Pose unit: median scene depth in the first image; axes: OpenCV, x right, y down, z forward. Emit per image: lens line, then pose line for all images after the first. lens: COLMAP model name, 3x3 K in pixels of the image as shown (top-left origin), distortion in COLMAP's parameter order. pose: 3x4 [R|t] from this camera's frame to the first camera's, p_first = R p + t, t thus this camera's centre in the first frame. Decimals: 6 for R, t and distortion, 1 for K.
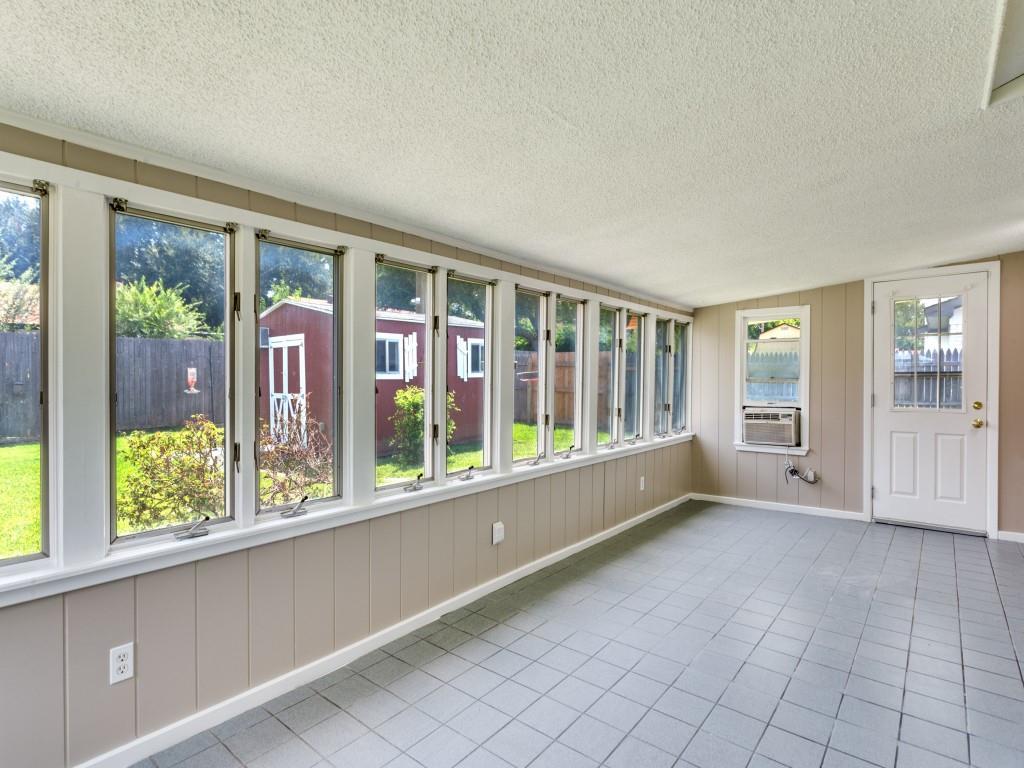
lens RADIAL K [[620.4, 0, 512.0], [0, 620.4, 384.0], [0, 0, 1]] dist [0.001708, 0.000798]
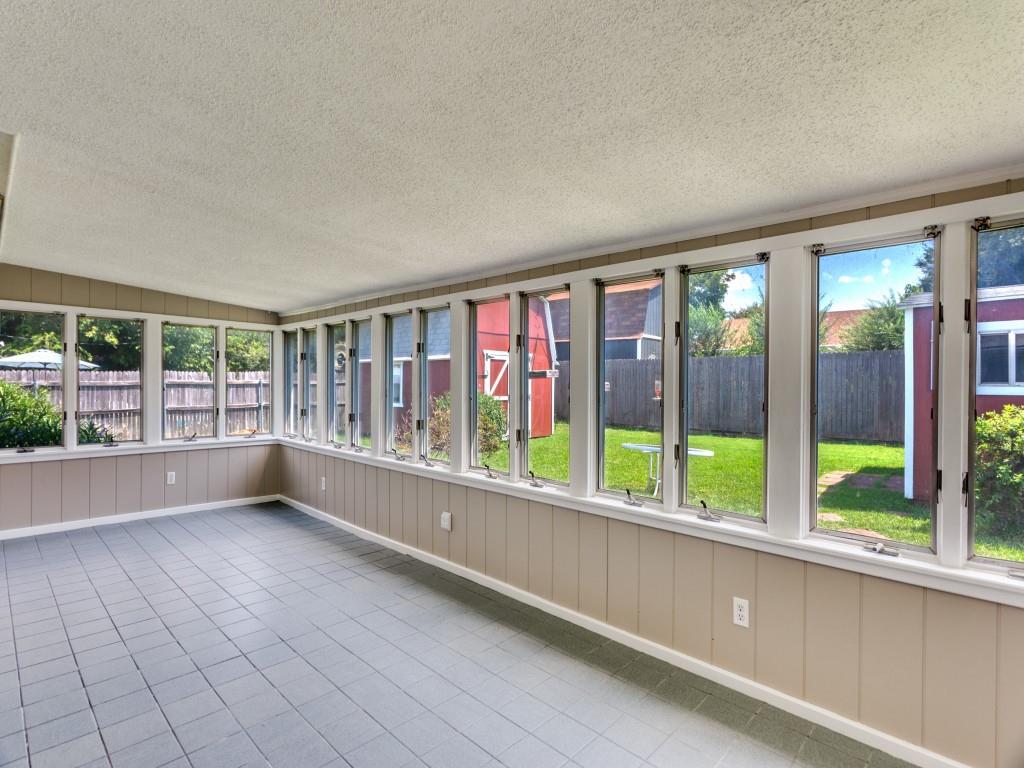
lens RADIAL K [[511.0, 0, 516.8], [0, 511.0, 389.1], [0, 0, 1]] dist [-0.011837, 0.001138]
pose [[-0.175896, -0.007345, -0.984381, 0.629922], [-0.016695, 0.999851, -0.004477, -0.002770], [0.984267, 0.015647, -0.175992, 0.913406]]
